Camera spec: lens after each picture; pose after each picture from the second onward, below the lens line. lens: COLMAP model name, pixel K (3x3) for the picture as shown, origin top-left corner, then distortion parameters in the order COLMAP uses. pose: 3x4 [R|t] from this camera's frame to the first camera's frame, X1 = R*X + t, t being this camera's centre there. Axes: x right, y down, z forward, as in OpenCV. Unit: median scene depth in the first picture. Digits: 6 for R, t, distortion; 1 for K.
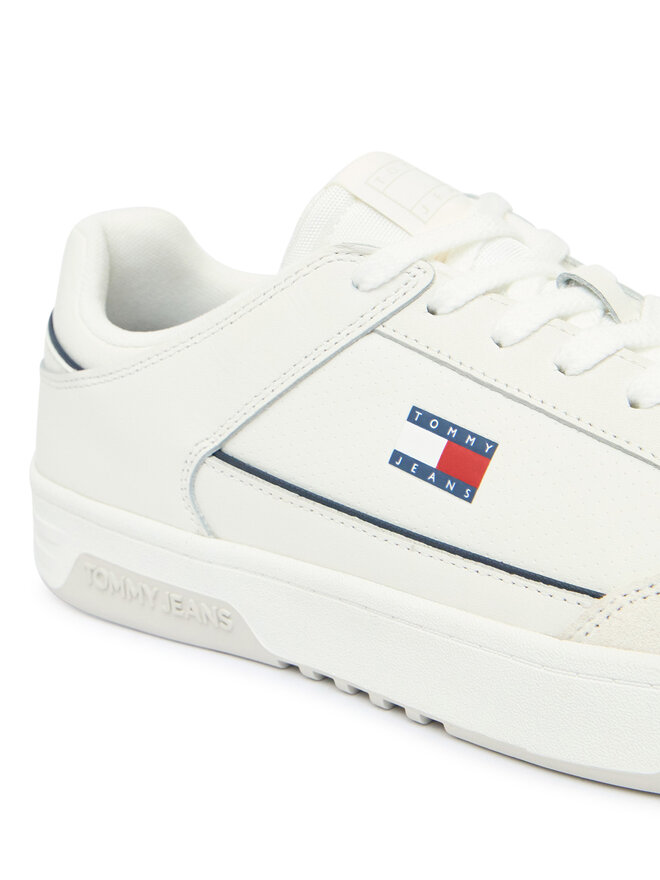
lens RADIAL K [[1412.7, 0, 328.6], [0, 1412.7, 435.4], [0, 0, 1]] dist [-0.013489, 0.000000]
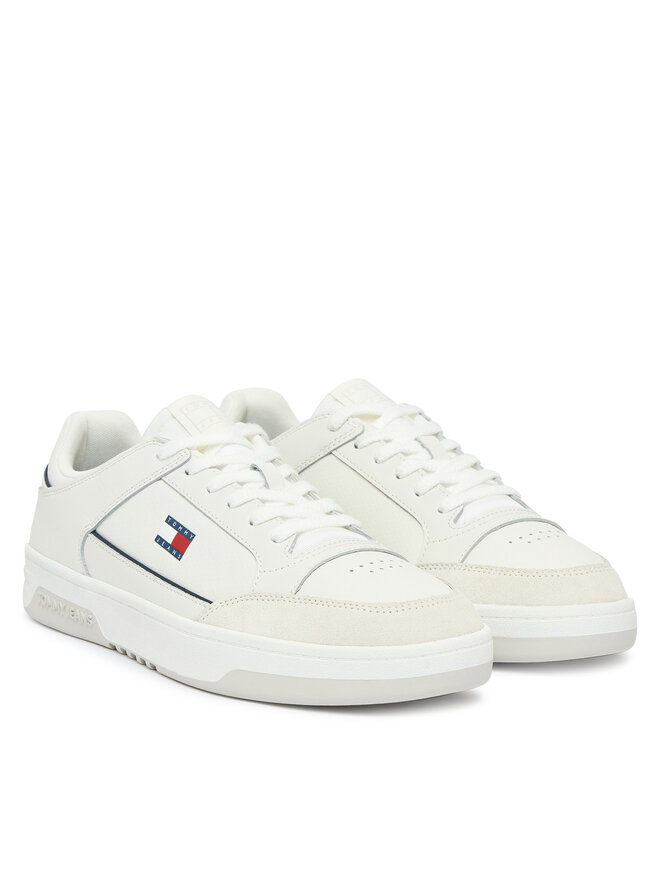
lens RADIAL K [[2189.1, 0, 329.9], [0, 2189.1, 440.3], [0, 0, 1]] dist [0.090969, 0.000000]
pose [[0.959839, 0.124933, -0.251200, 1.080334], [-0.162011, 0.977822, -0.132731, 0.260817], [0.229046, 0.168098, 0.958792, -2.070372]]
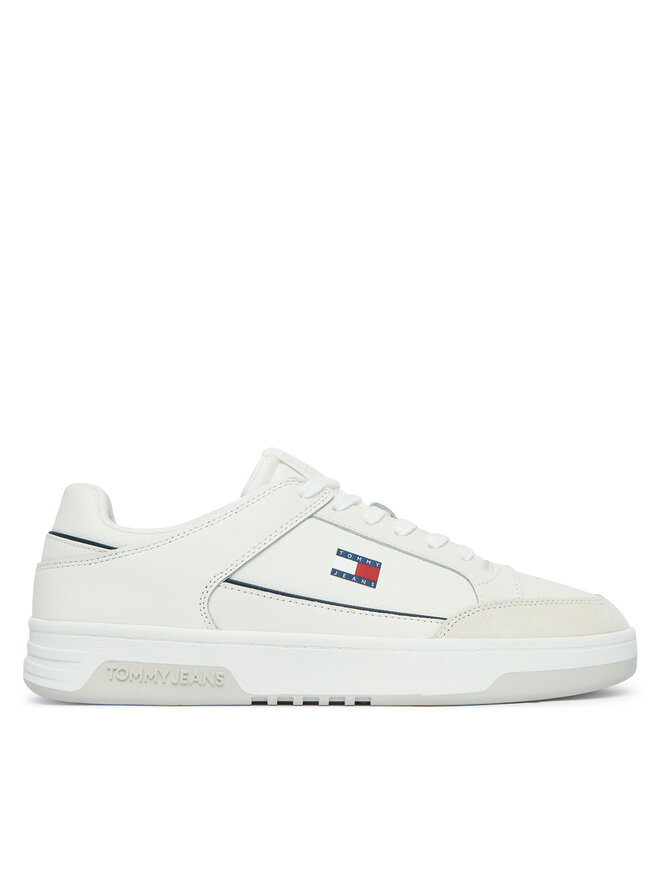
lens RADIAL K [[1412.7, 0, 330.2], [0, 1412.7, 441.1], [0, 0, 1]] dist [-0.013489, 0.000000]
pose [[0.775842, 0.141634, 0.614824, -1.243368], [0.128255, 0.918726, -0.373488, 0.605548], [-0.617753, 0.368622, 0.694621, -0.507569]]
